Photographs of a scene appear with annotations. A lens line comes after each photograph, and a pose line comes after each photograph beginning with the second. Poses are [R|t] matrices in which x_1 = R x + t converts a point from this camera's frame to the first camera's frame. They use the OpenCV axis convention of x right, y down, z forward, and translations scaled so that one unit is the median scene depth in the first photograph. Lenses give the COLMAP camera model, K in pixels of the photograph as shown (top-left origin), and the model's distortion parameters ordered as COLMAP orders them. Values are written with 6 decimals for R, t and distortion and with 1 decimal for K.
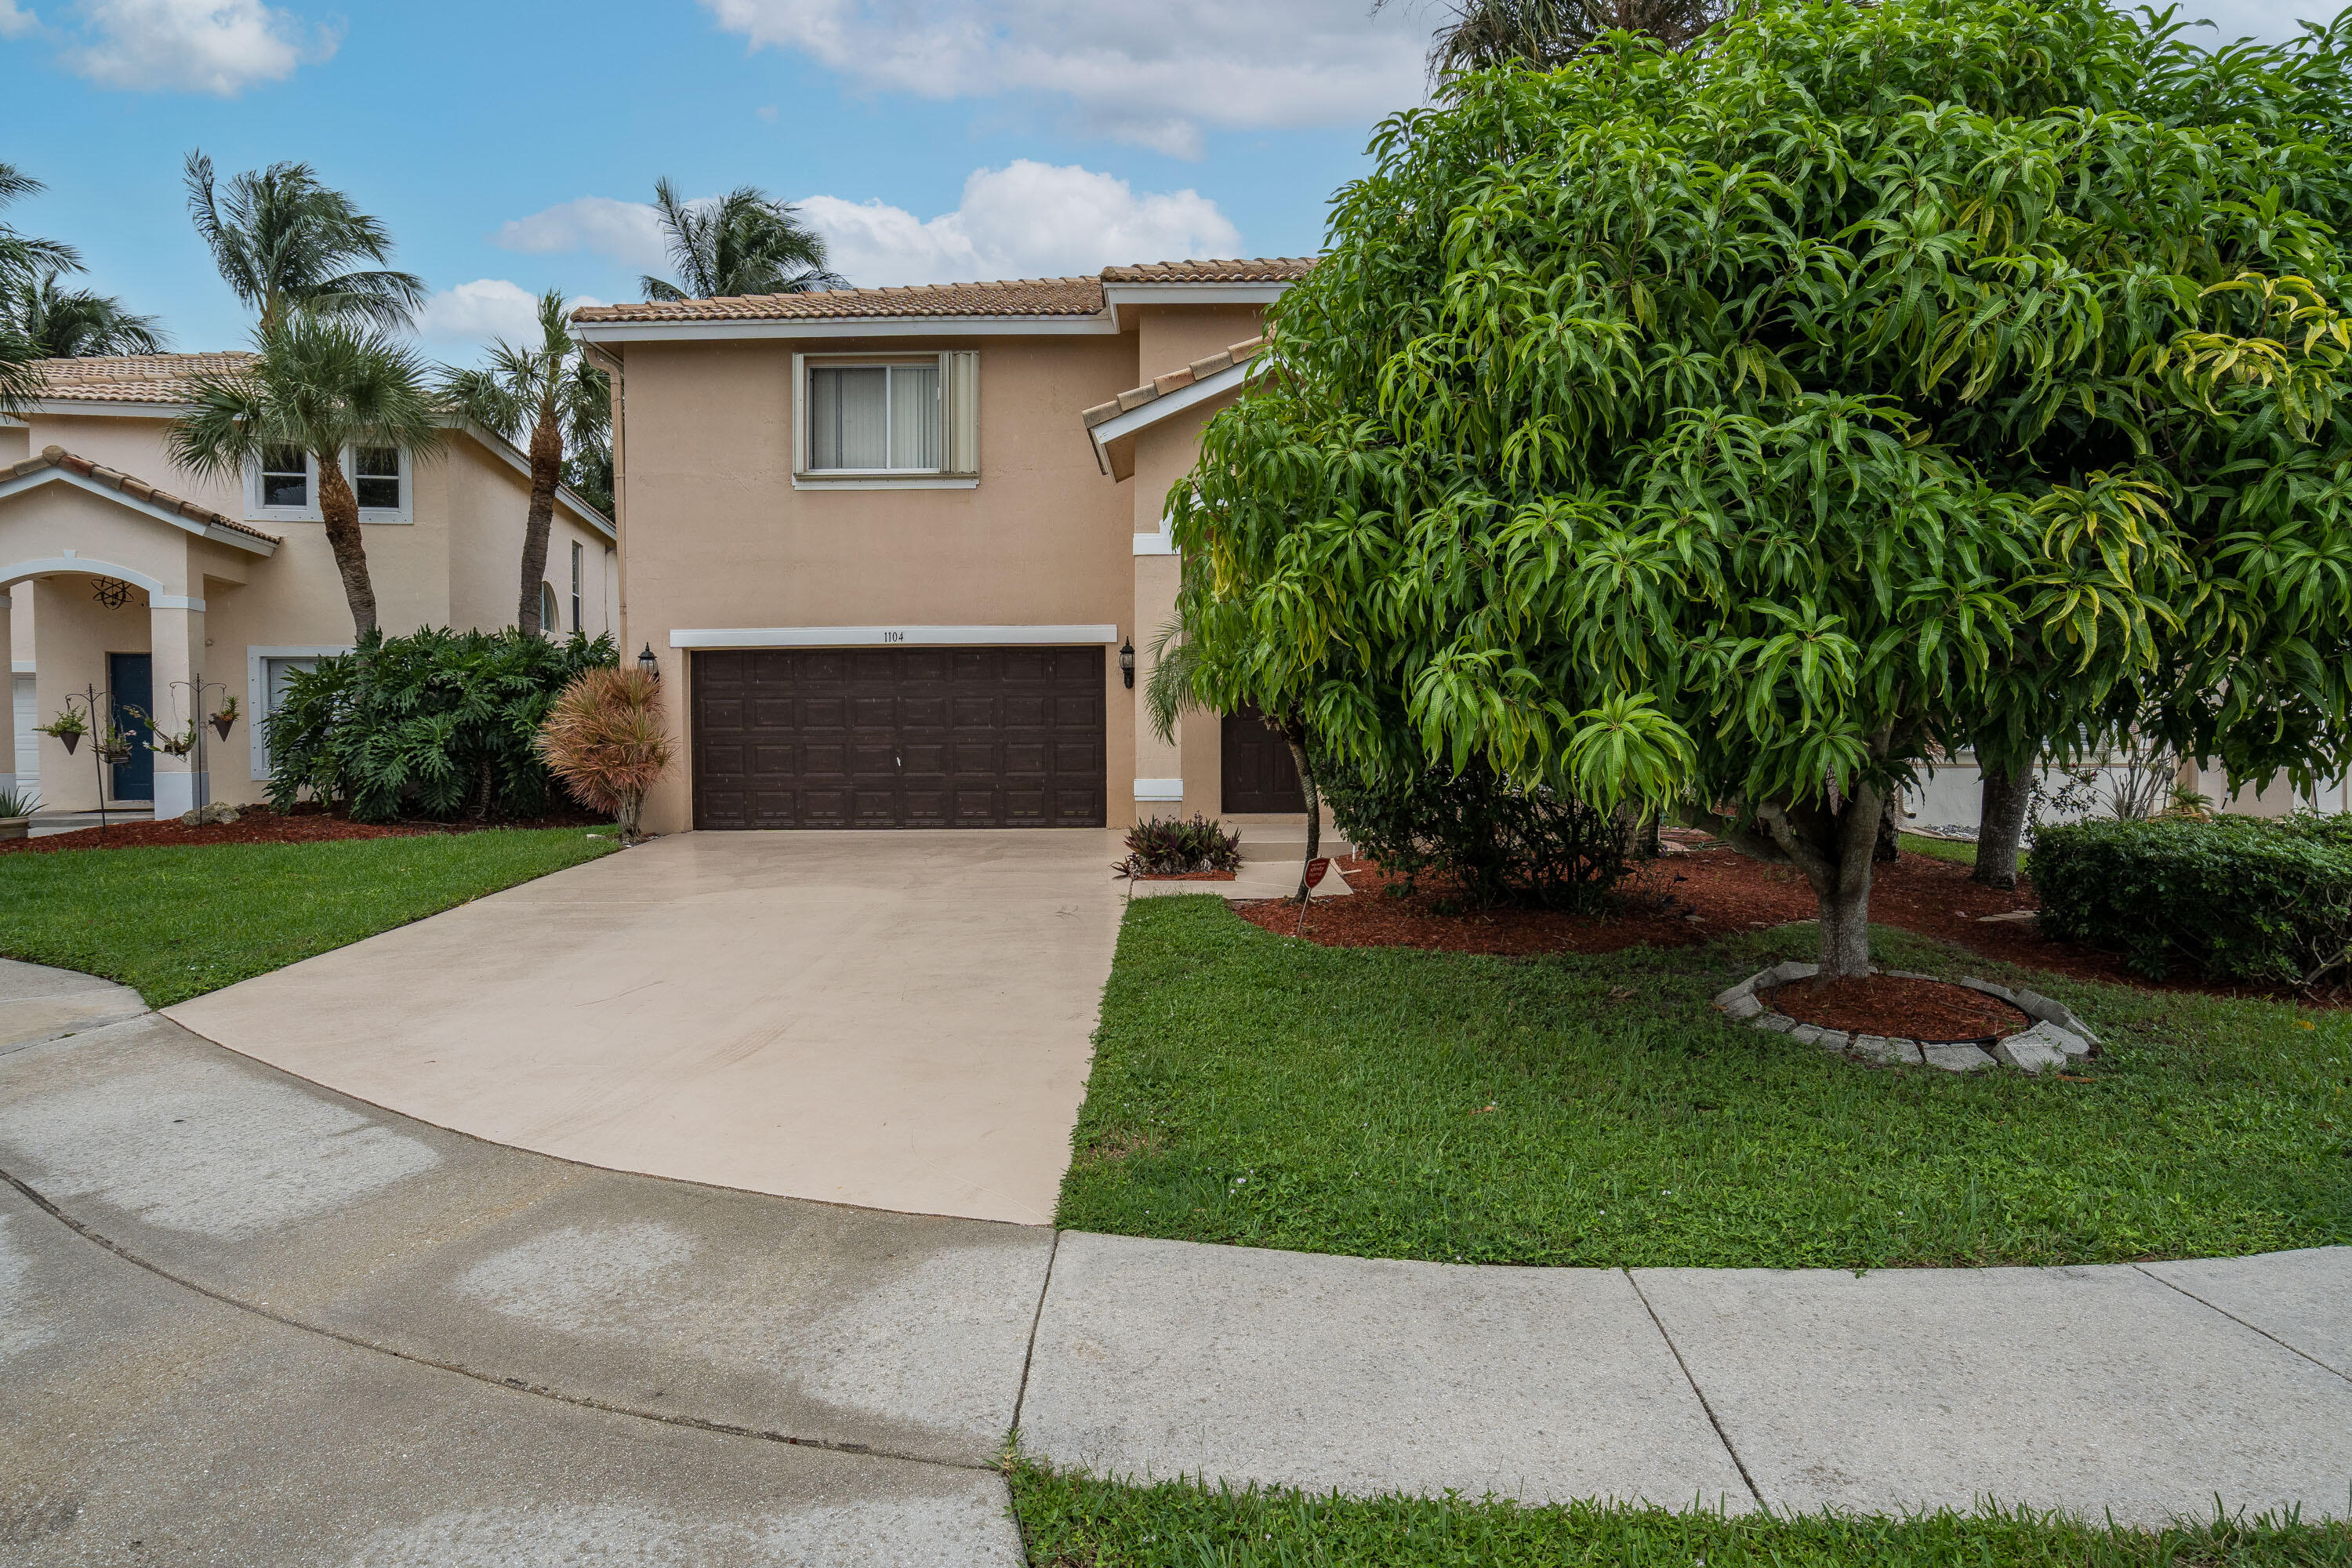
lens RADIAL K [[1225.0, 0, 1176.0], [0, 1225.0, 784.0], [0, 0, 1]] dist [-0.047514, 0.019137]
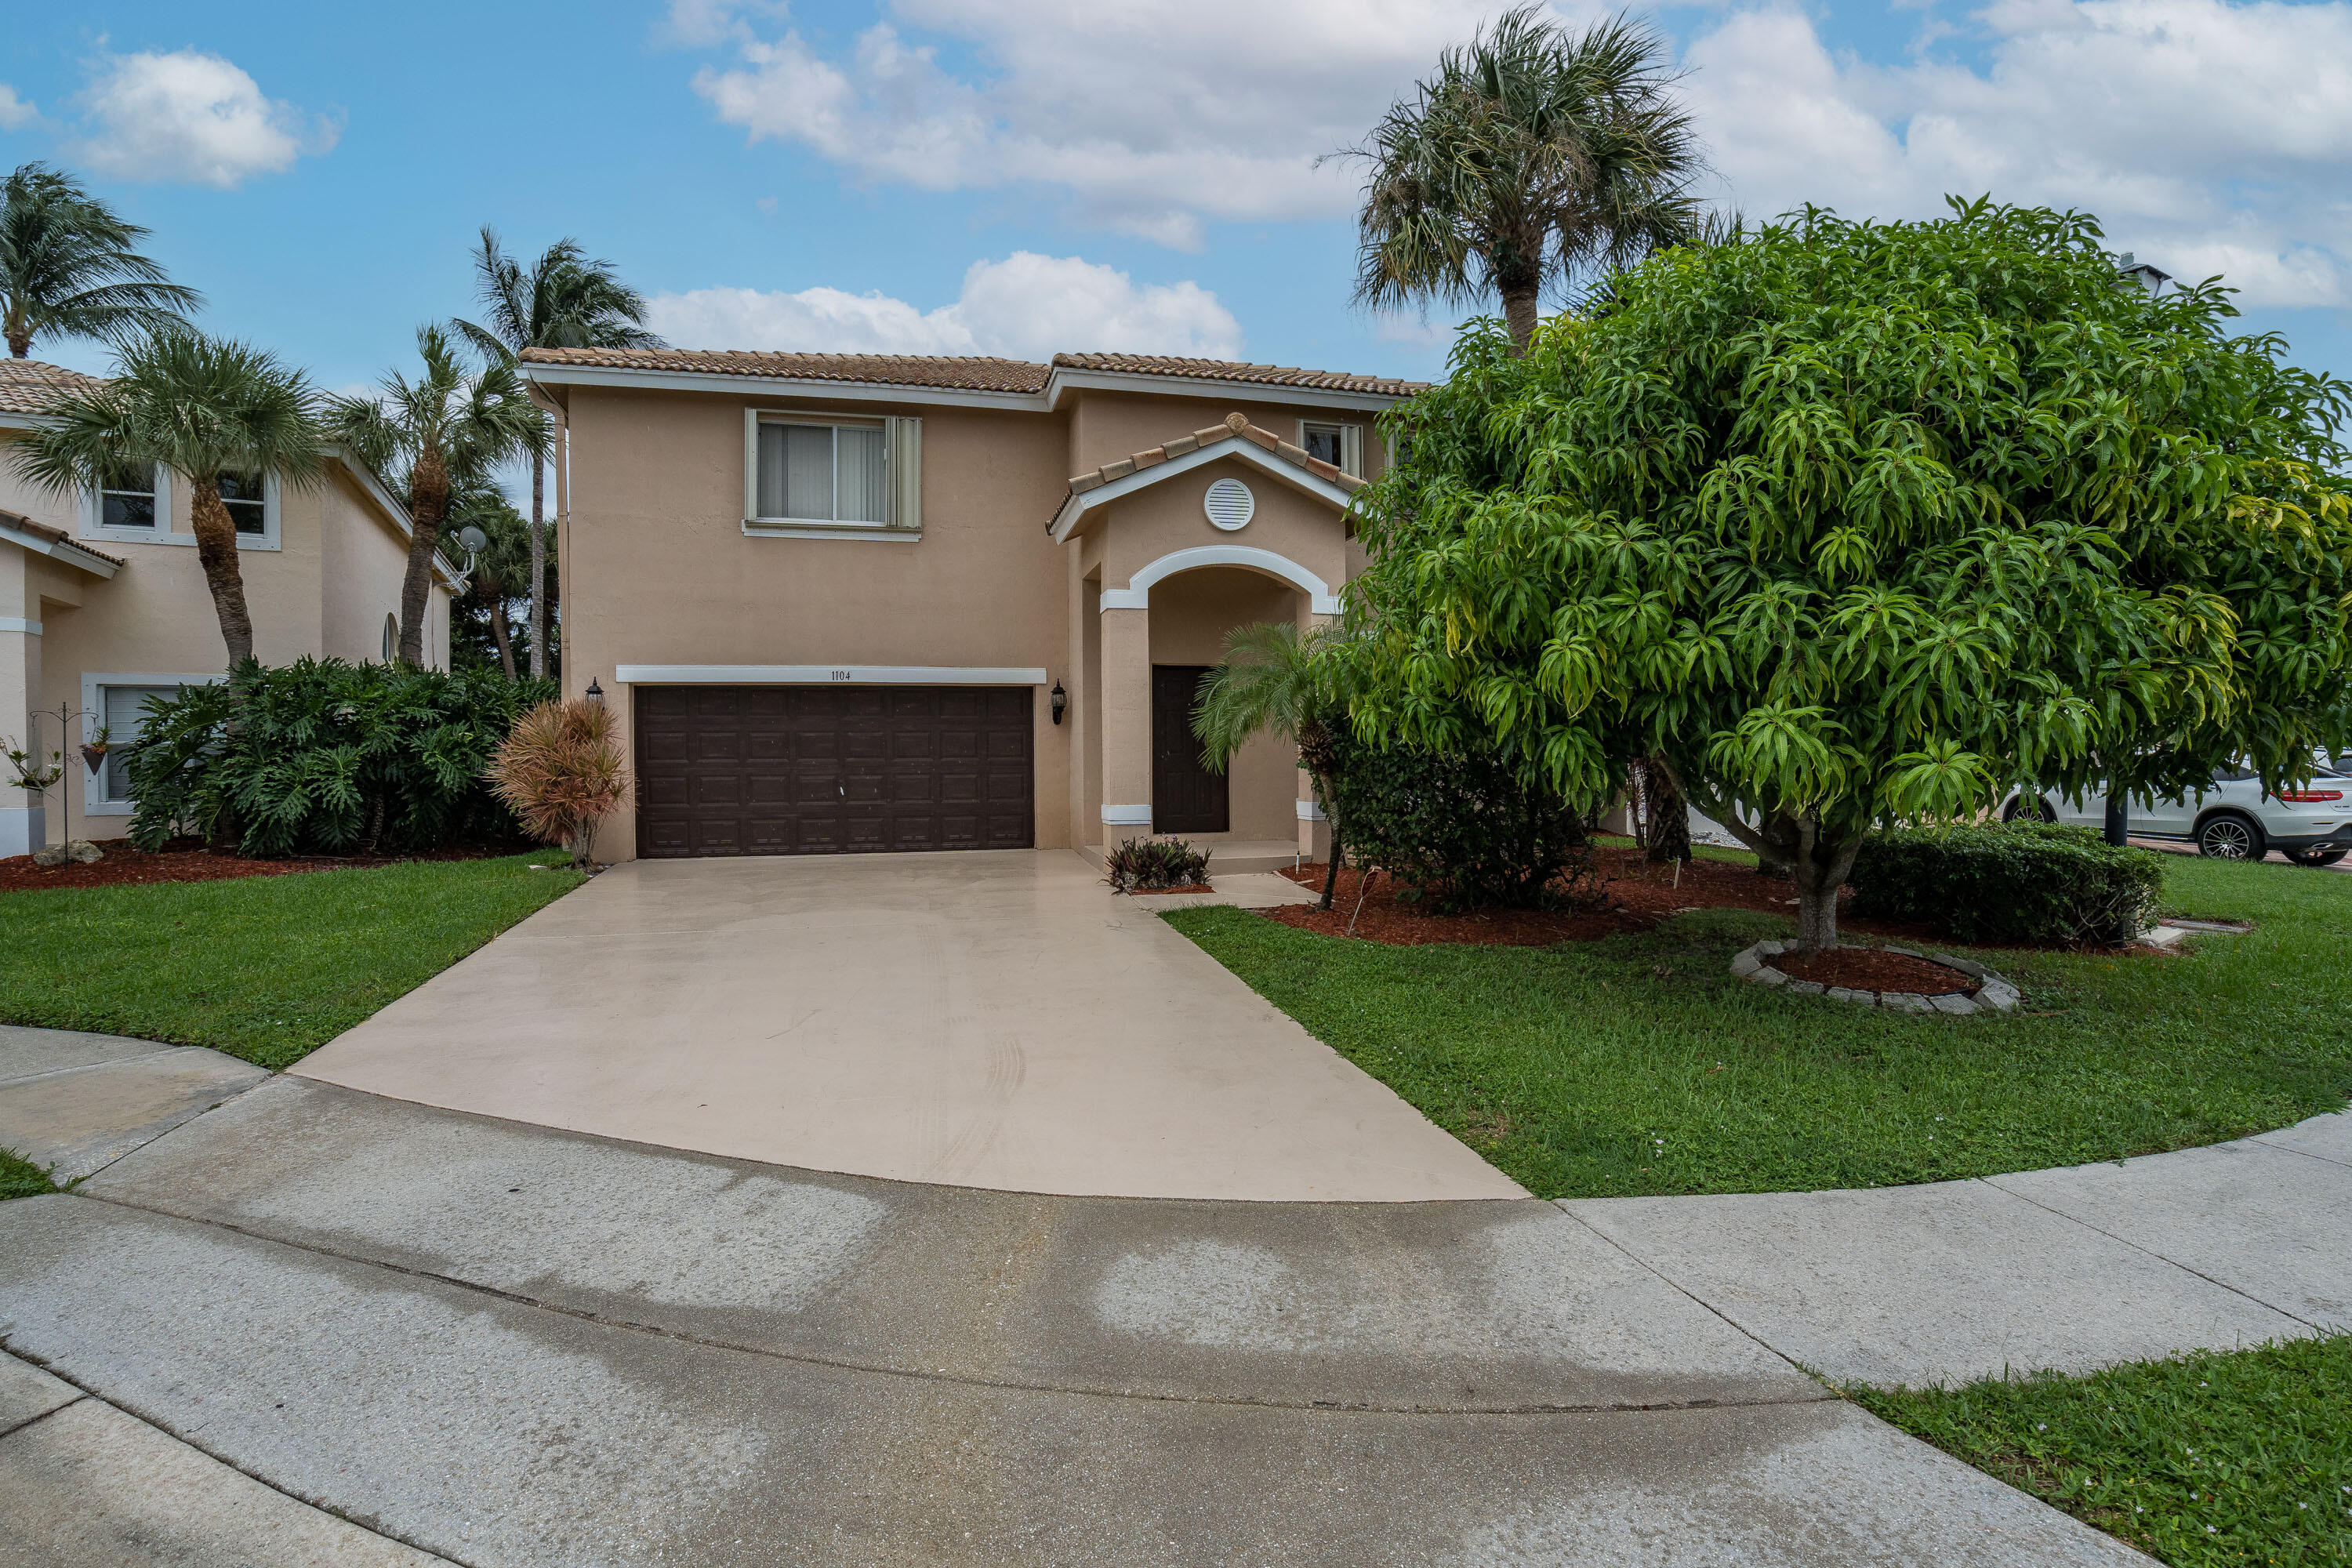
lens RADIAL K [[1058.9, 0, 1156.2], [0, 1058.9, 780.9], [0, 0, 1]] dist [-0.033279, 0.001278]
pose [[0.972368, -0.006090, 0.233375, -0.228295], [0.011251, 0.999721, -0.020787, -0.006166], [-0.233183, 0.022838, 0.972165, 0.036900]]
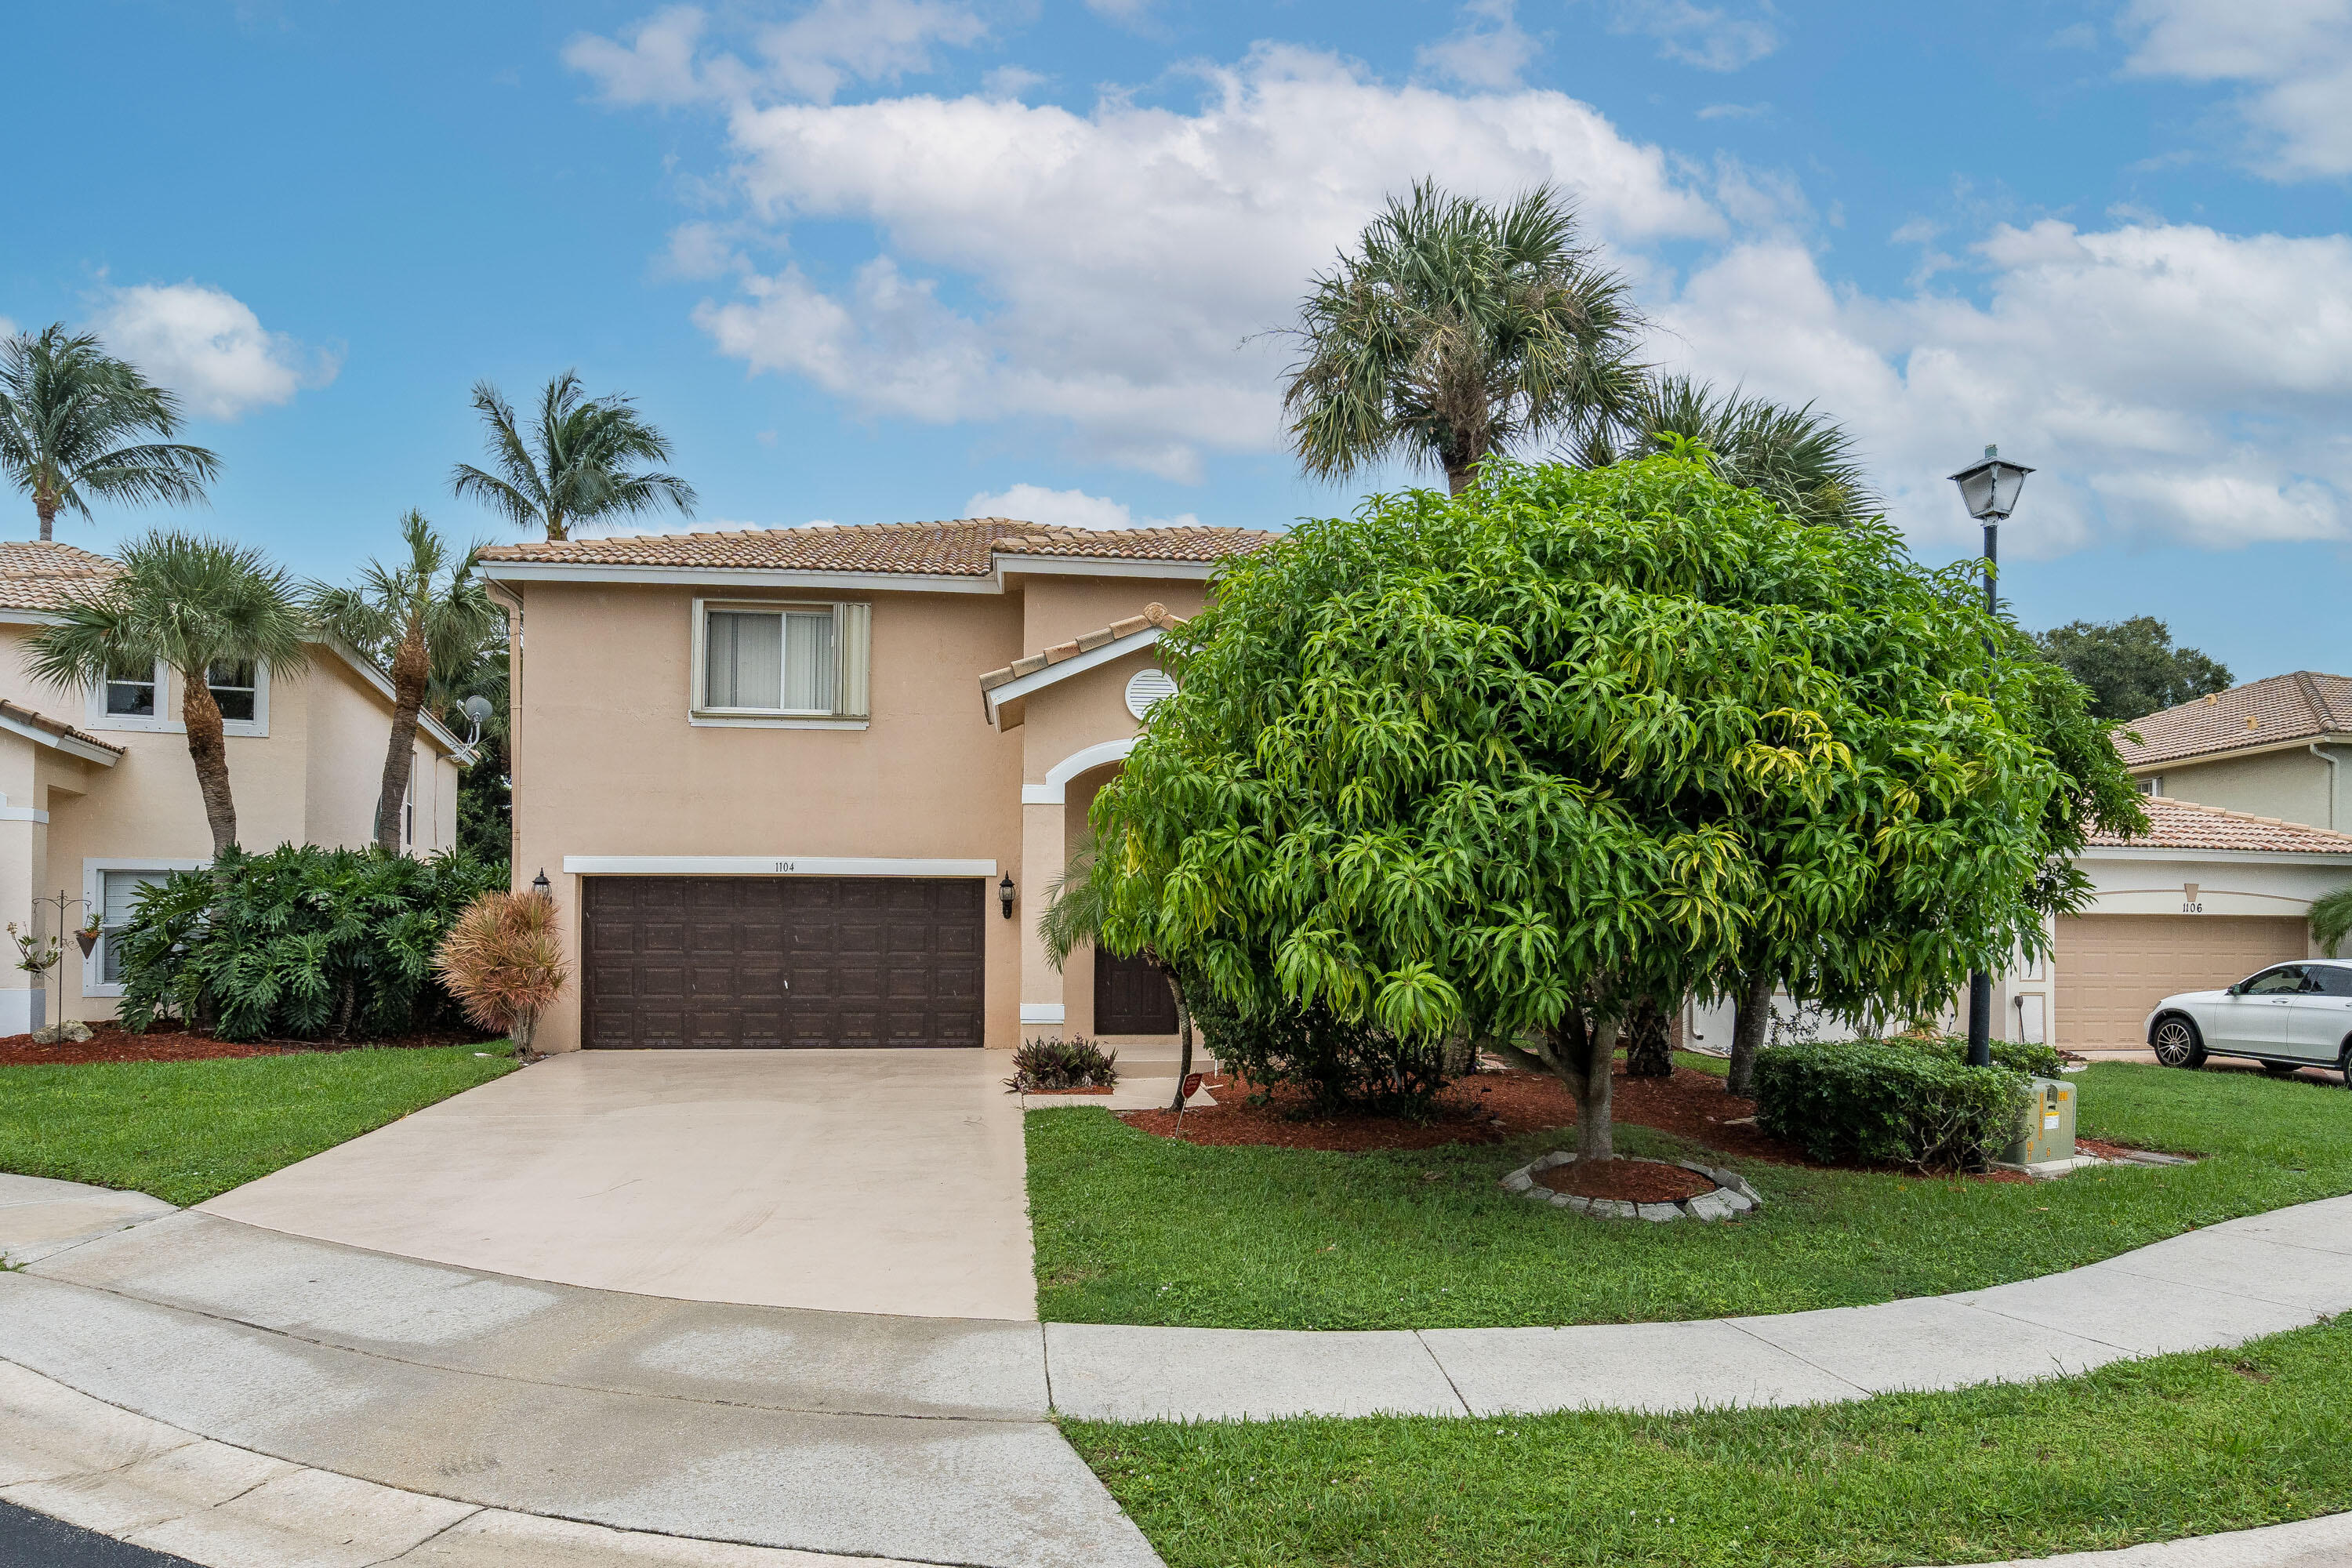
lens RADIAL K [[1296.0, 0, 1174.5], [0, 1296.0, 949.6], [0, 0, 1]] dist [-0.035343, 0.000266]
pose [[0.991994, 0.009951, 0.125891, -0.046200], [-0.004925, 0.999181, -0.040172, -0.007006], [-0.126187, 0.039230, 0.991230, -0.192900]]
